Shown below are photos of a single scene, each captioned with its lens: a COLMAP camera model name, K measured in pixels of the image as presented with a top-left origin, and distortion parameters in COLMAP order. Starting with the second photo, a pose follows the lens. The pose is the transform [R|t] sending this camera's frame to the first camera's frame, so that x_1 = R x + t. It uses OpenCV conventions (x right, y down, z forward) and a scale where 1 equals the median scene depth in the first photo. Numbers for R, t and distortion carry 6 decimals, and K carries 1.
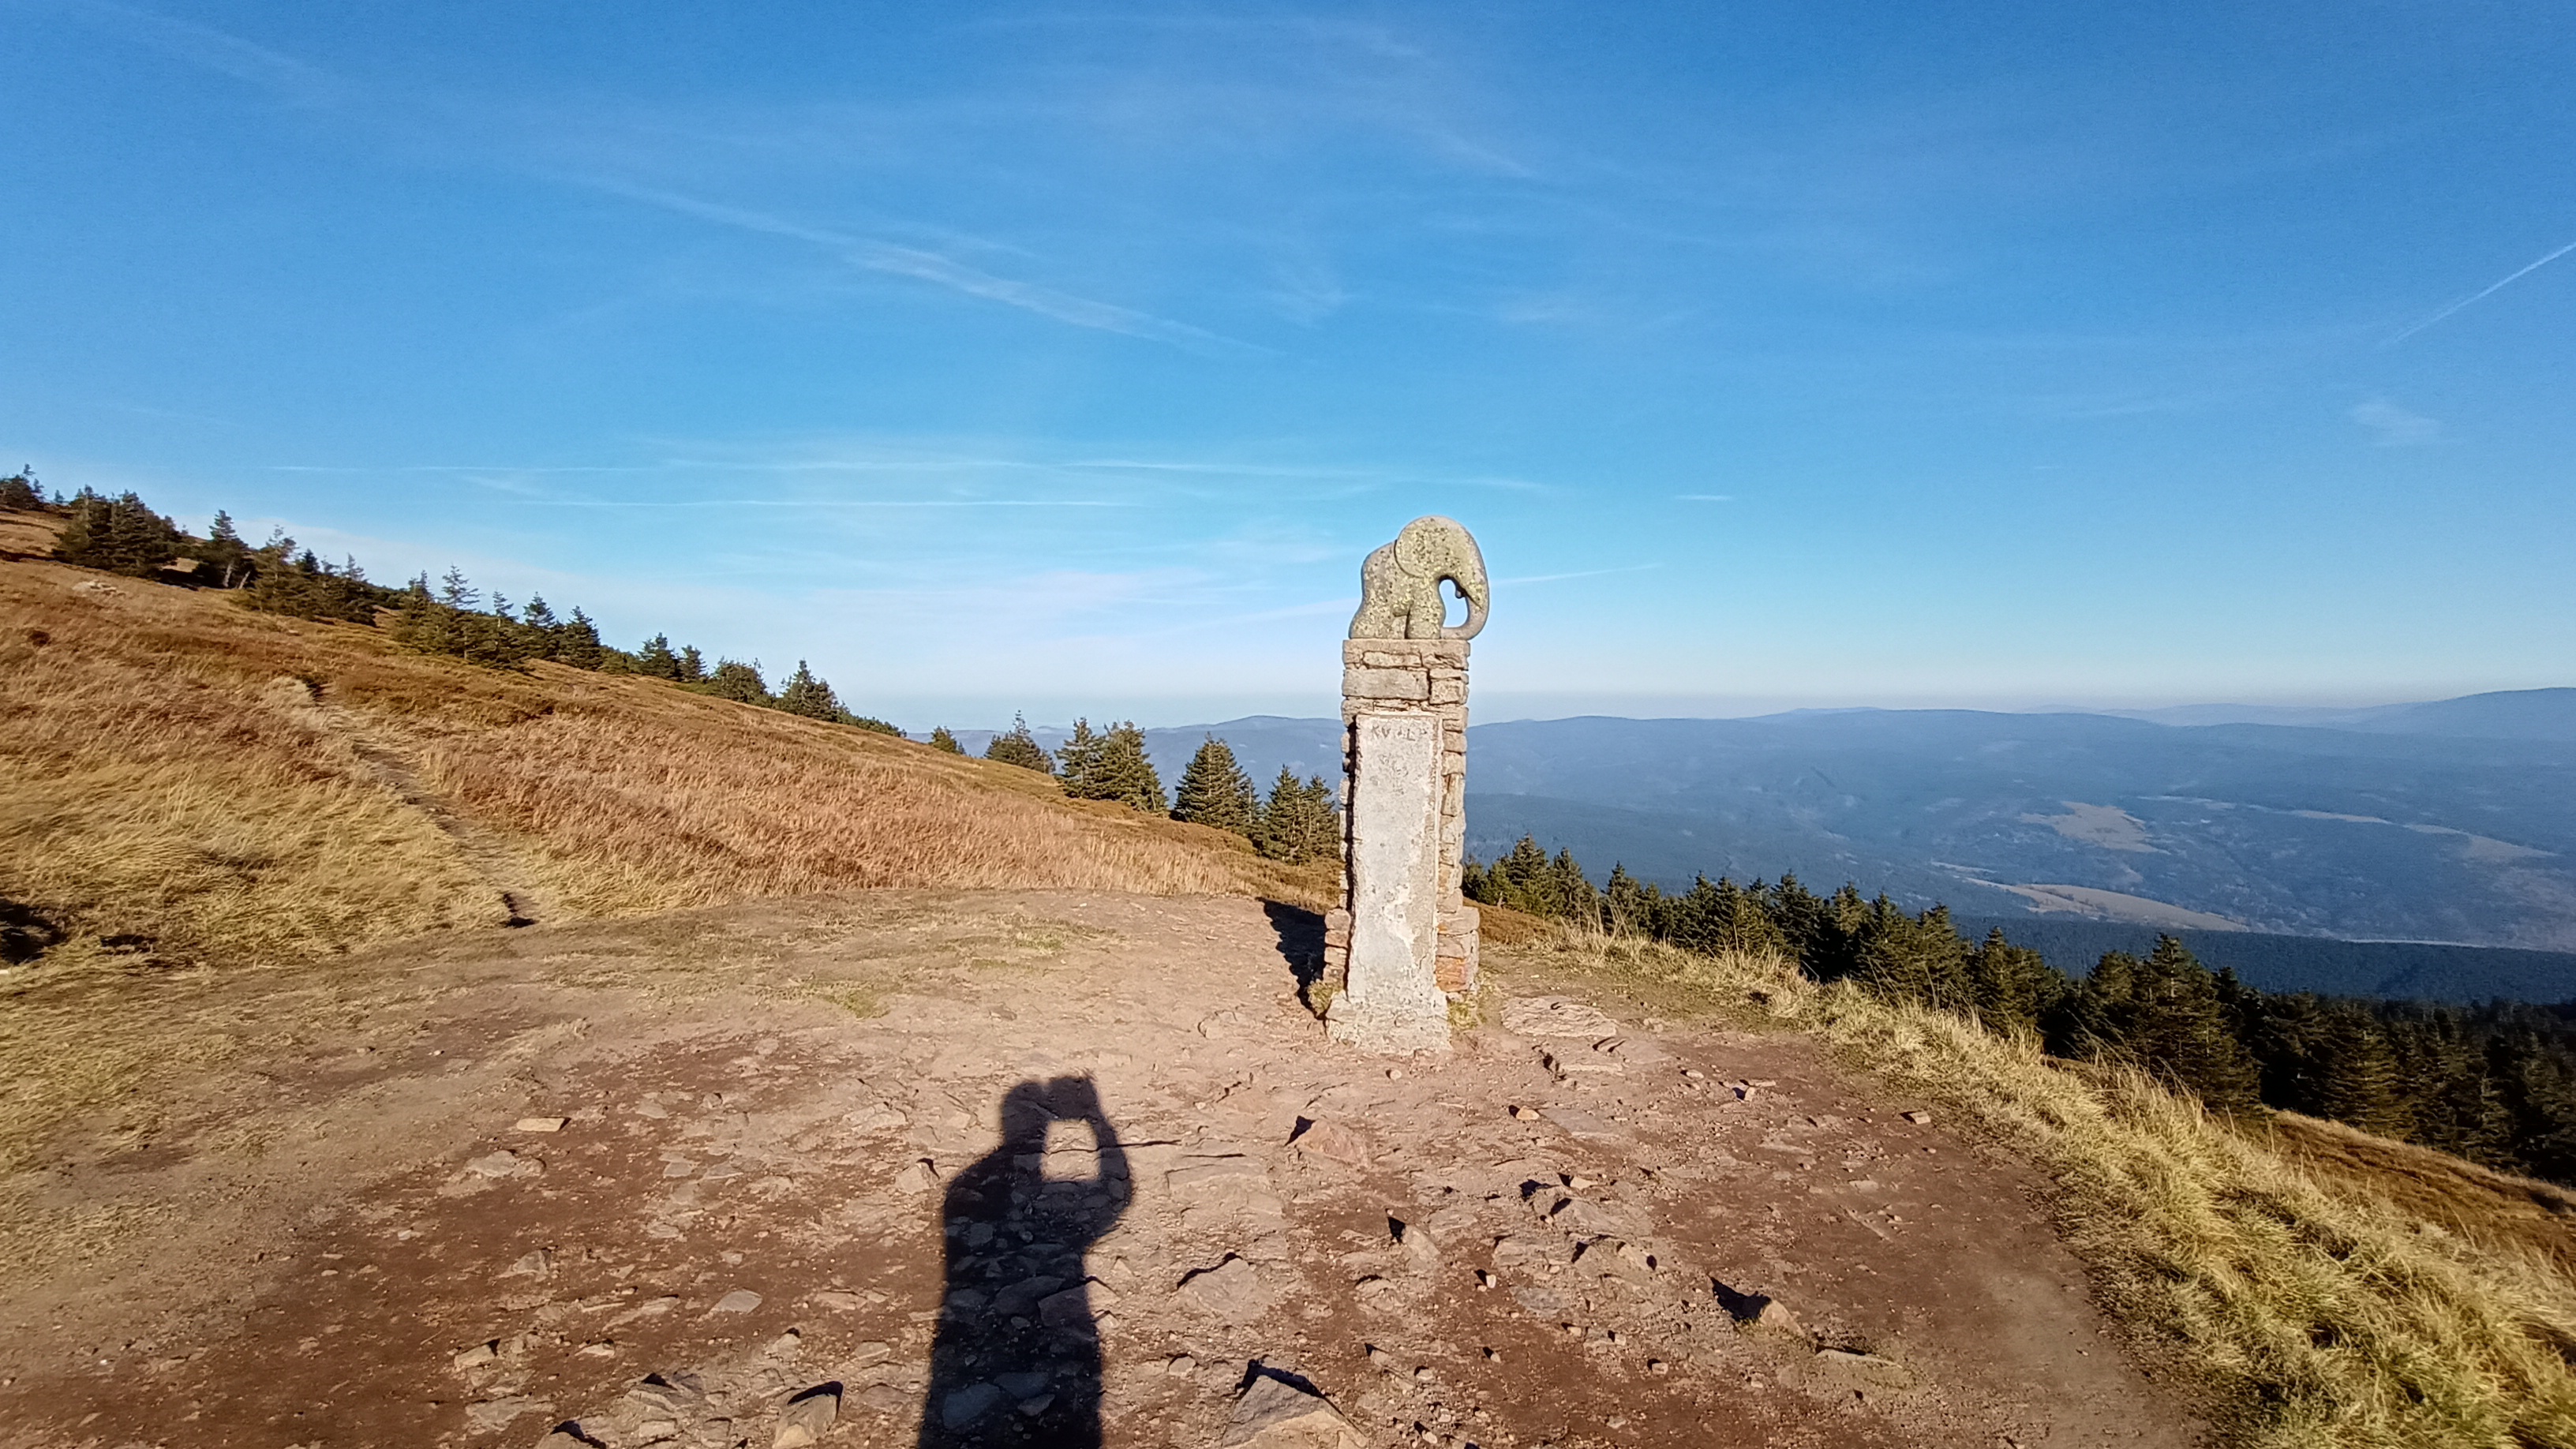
lens RADIAL K [[1181.8, 0, 1308.9], [0, 1181.8, 699.6], [0, 0, 1]] dist [0.009566, -0.000062]
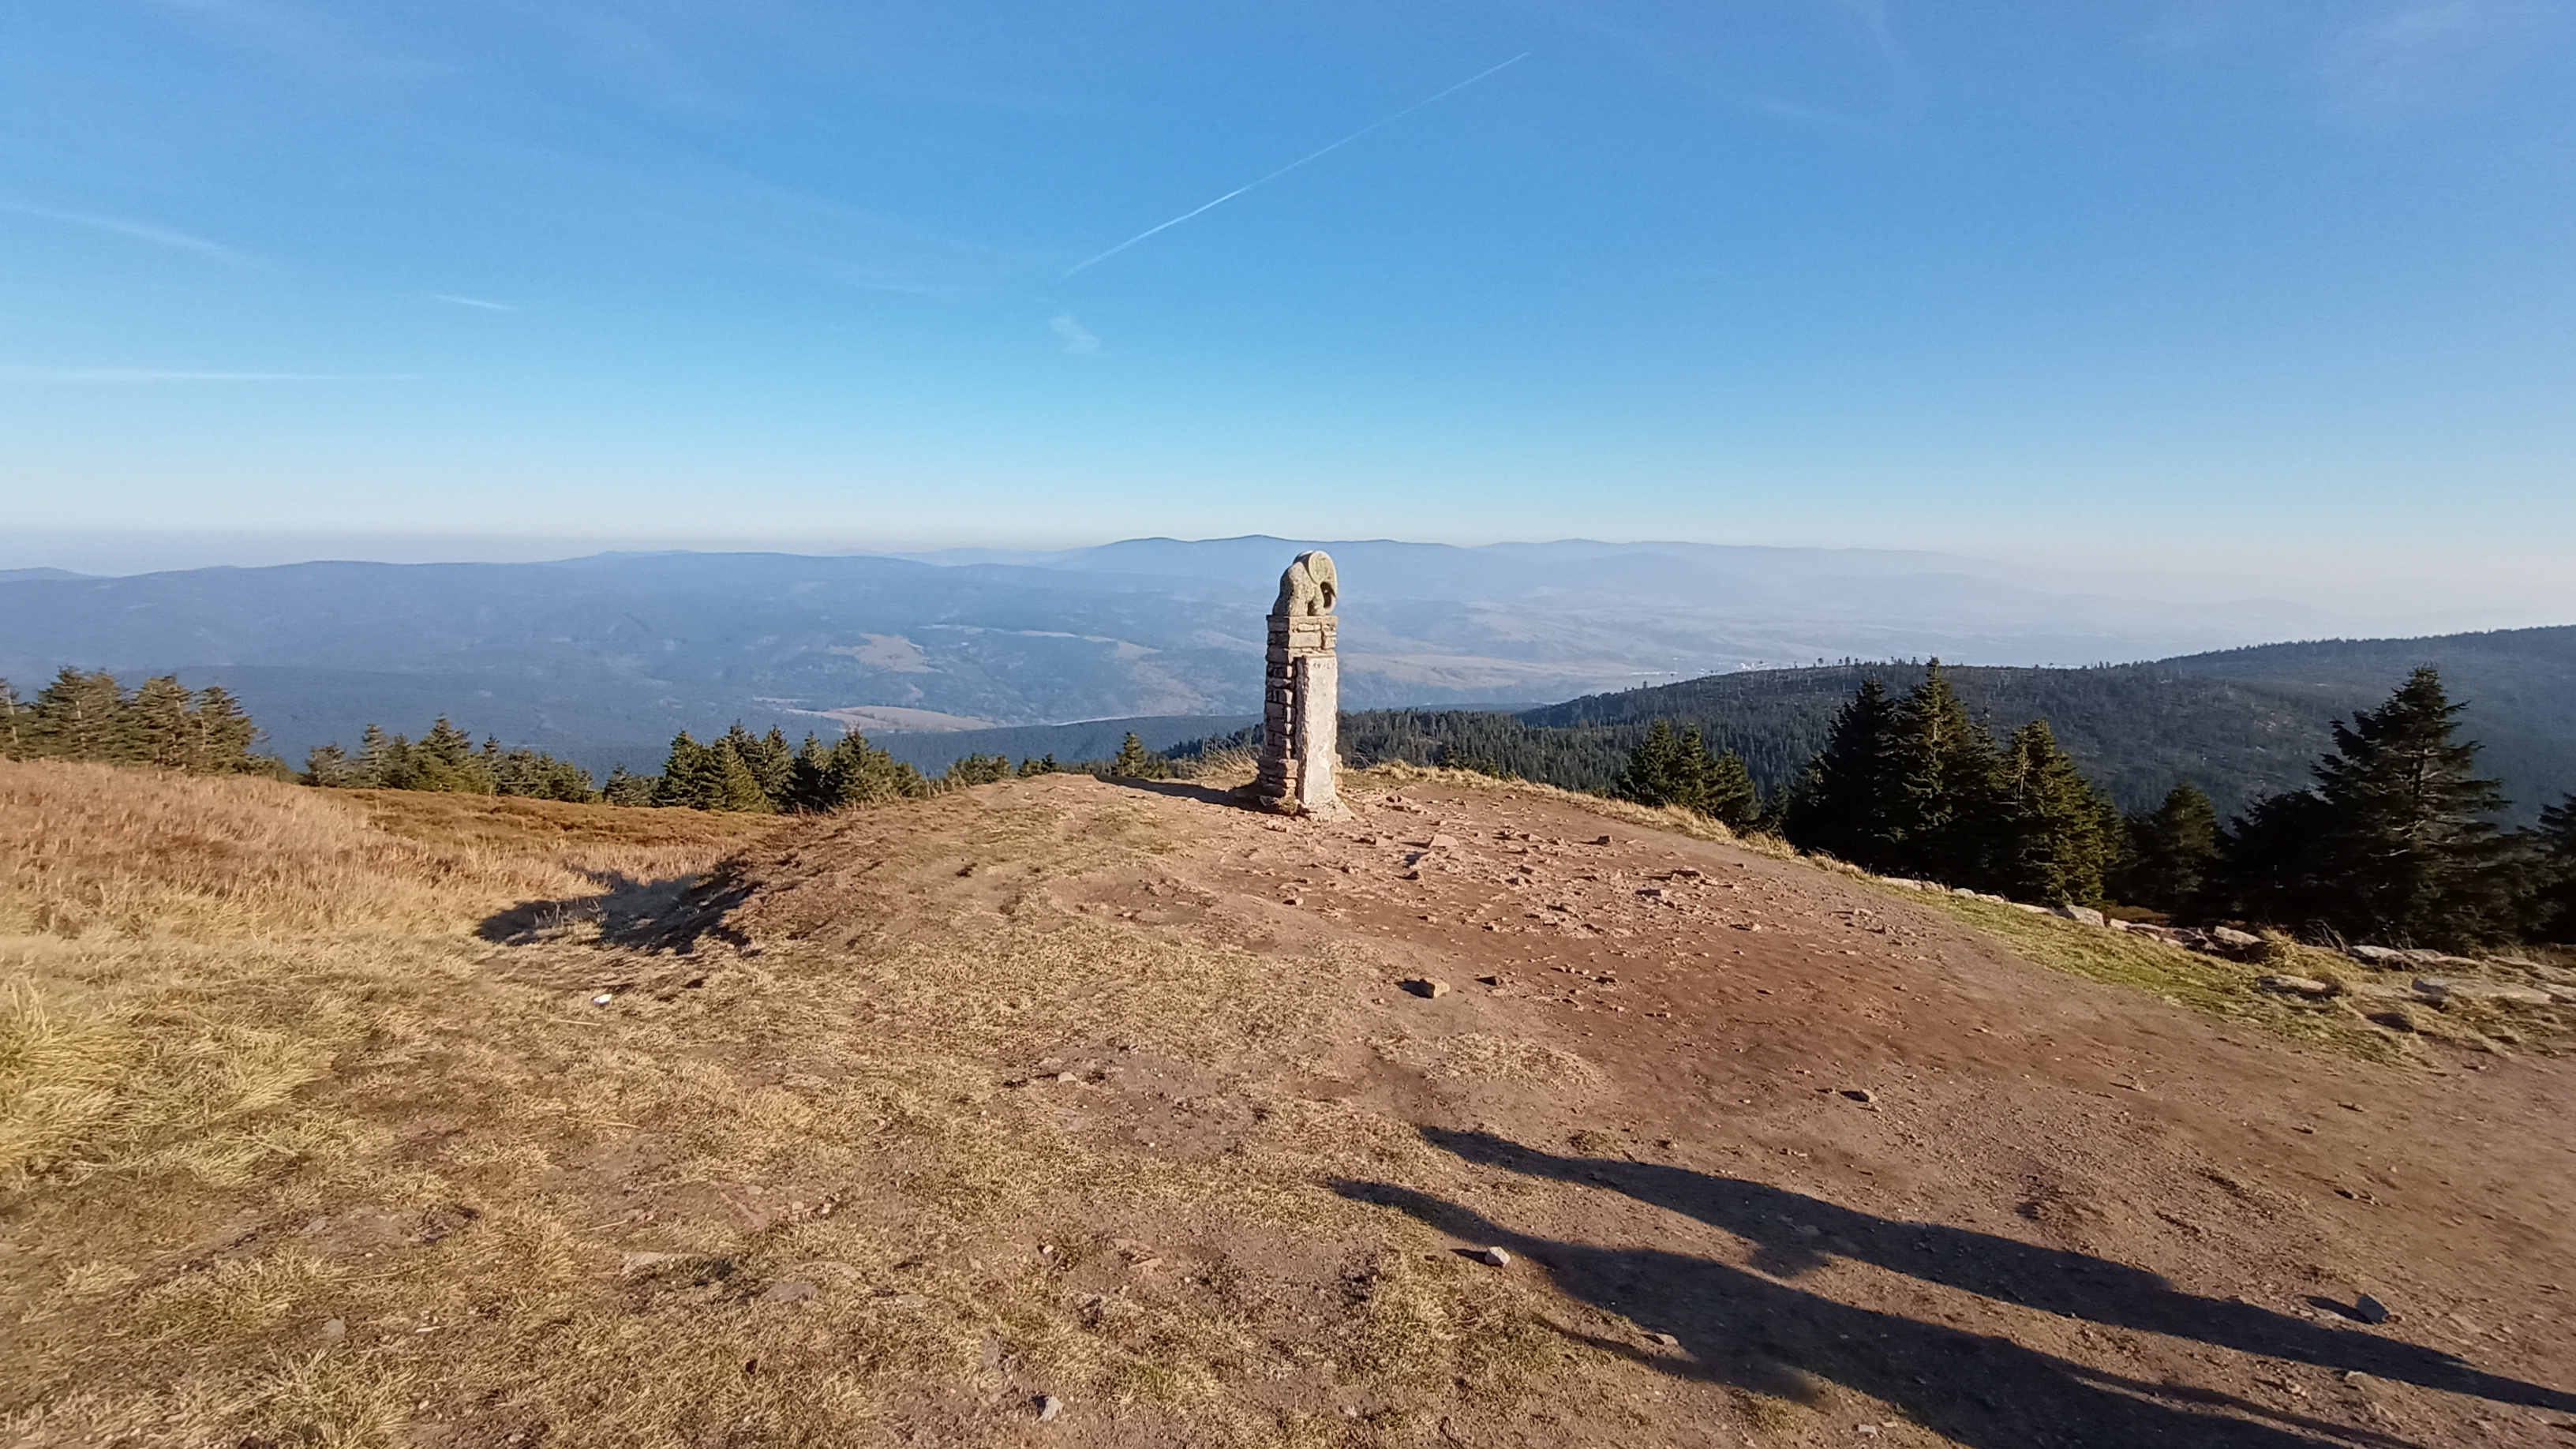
lens RADIAL K [[1181.8, 0, 1285.2], [0, 1181.8, 704.0], [0, 0, 1]] dist [0.009566, -0.000062]
pose [[0.598498, -0.103494, 0.794411, -0.124498], [-0.007394, 0.990865, 0.134658, -0.014024], [-0.801090, -0.086466, 0.592265, -0.009916]]
